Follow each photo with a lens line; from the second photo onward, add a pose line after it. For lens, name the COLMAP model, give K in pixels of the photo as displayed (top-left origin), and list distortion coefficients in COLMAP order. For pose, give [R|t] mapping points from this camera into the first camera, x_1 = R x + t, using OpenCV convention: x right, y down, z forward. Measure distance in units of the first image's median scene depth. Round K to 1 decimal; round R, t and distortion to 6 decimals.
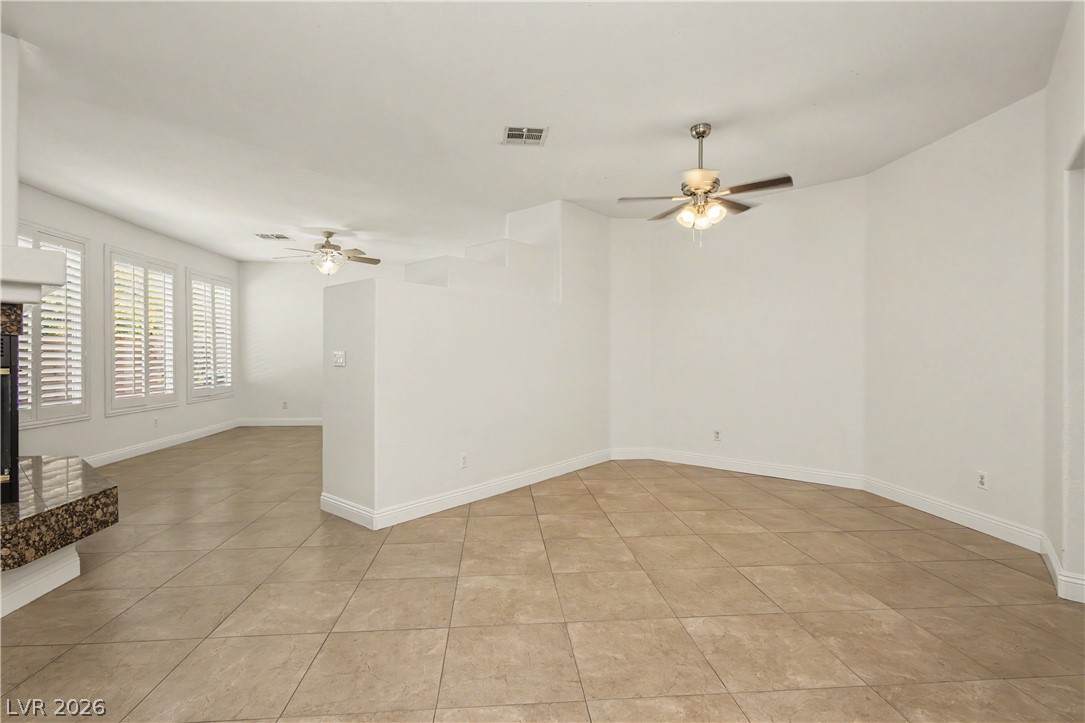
lens RADIAL K [[501.2, 0, 542.5], [0, 501.2, 361.5], [0, 0, 1]] dist [0.001626, 0.000204]
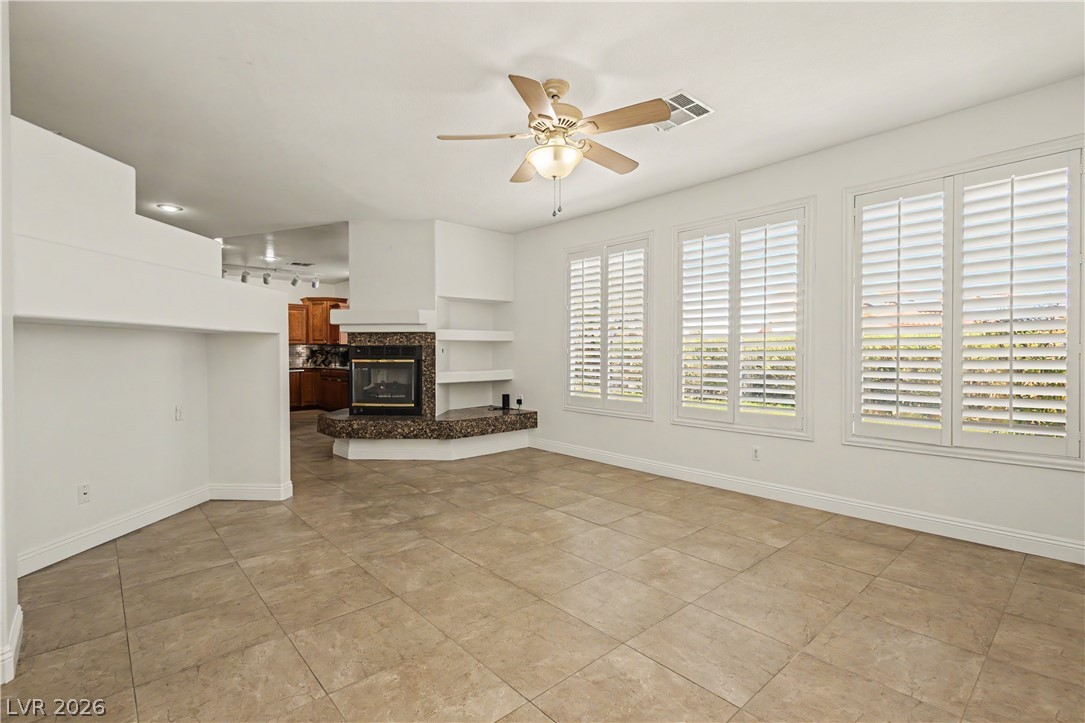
lens RADIAL K [[501.2, 0, 542.5], [0, 501.2, 361.5], [0, 0, 1]] dist [0.001626, 0.000204]
pose [[-0.795019, 0.013057, -0.606443, -0.327547], [-0.006604, 0.999523, 0.030178, -0.051595], [0.606548, 0.027997, -0.794554, 3.339969]]
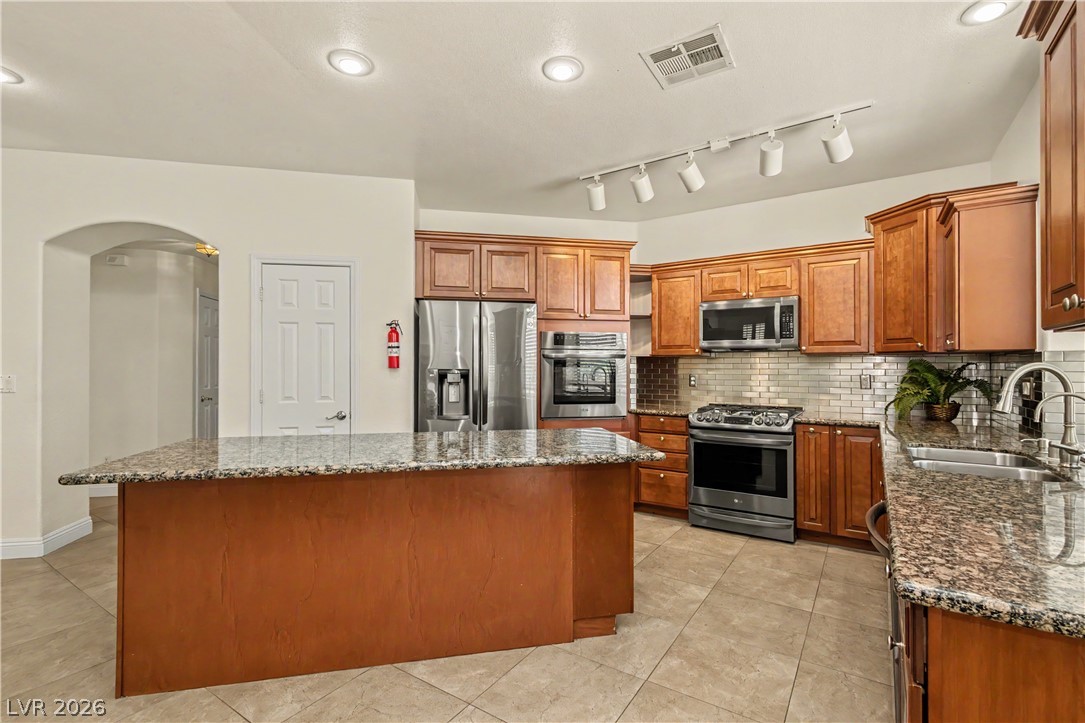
lens RADIAL K [[497.3, 0, 541.7], [0, 497.3, 364.2], [0, 0, 1]] dist [0.001707, 0.000002]
pose [[-0.785675, 0.005846, 0.618612, -1.449754], [0.010960, 0.999930, 0.004470, -0.039990], [-0.618542, 0.010292, -0.785684, 0.509942]]
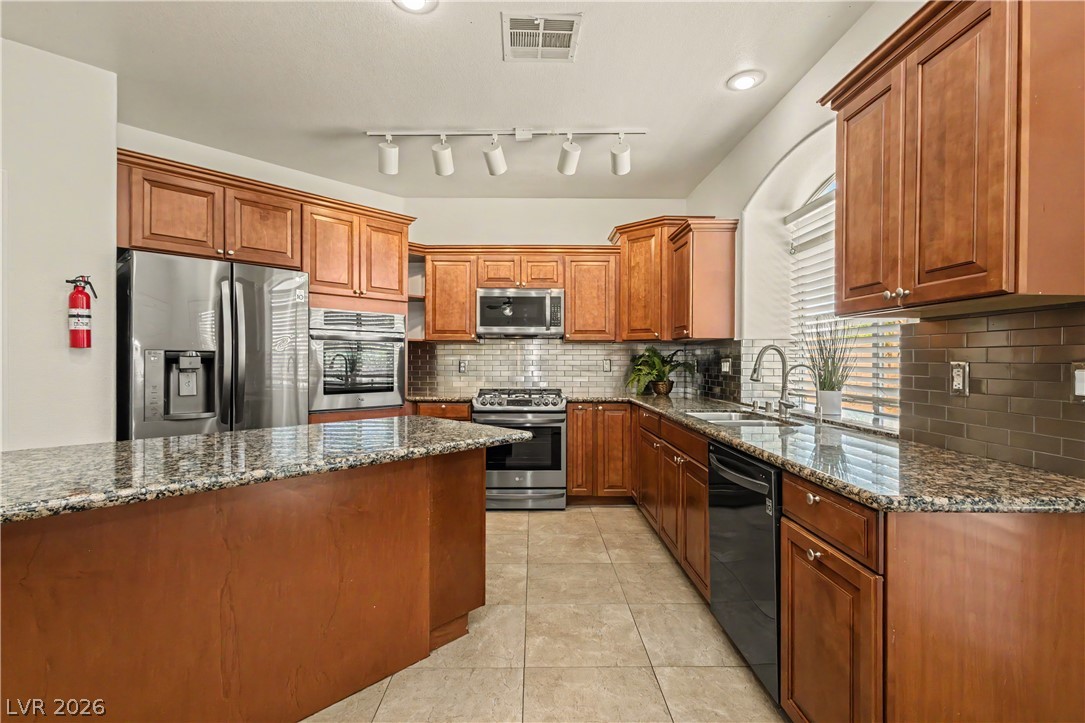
lens RADIAL K [[501.2, 0, 542.5], [0, 501.2, 361.5], [0, 0, 1]] dist [0.001626, 0.000204]
pose [[-0.997628, 0.000672, 0.068828, -1.170685], [0.001858, 0.999851, 0.017170, -0.014863], [-0.068807, 0.017258, -0.997481, 0.548134]]
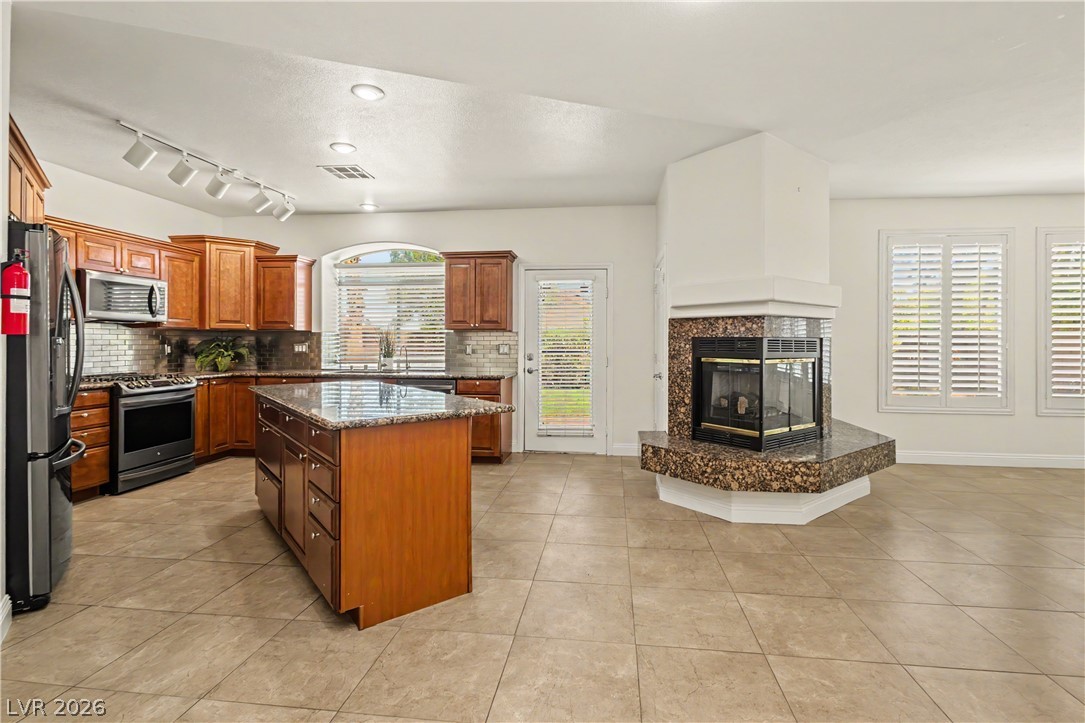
lens RADIAL K [[506.4, 0, 543.9], [0, 506.4, 339.0], [0, 0, 1]] dist [-0.000345, -0.000080]
pose [[-0.198393, -0.001801, -0.980121, 0.478351], [-0.015525, 0.999879, 0.001305, -0.036503], [0.980000, 0.015475, -0.198397, 0.628334]]
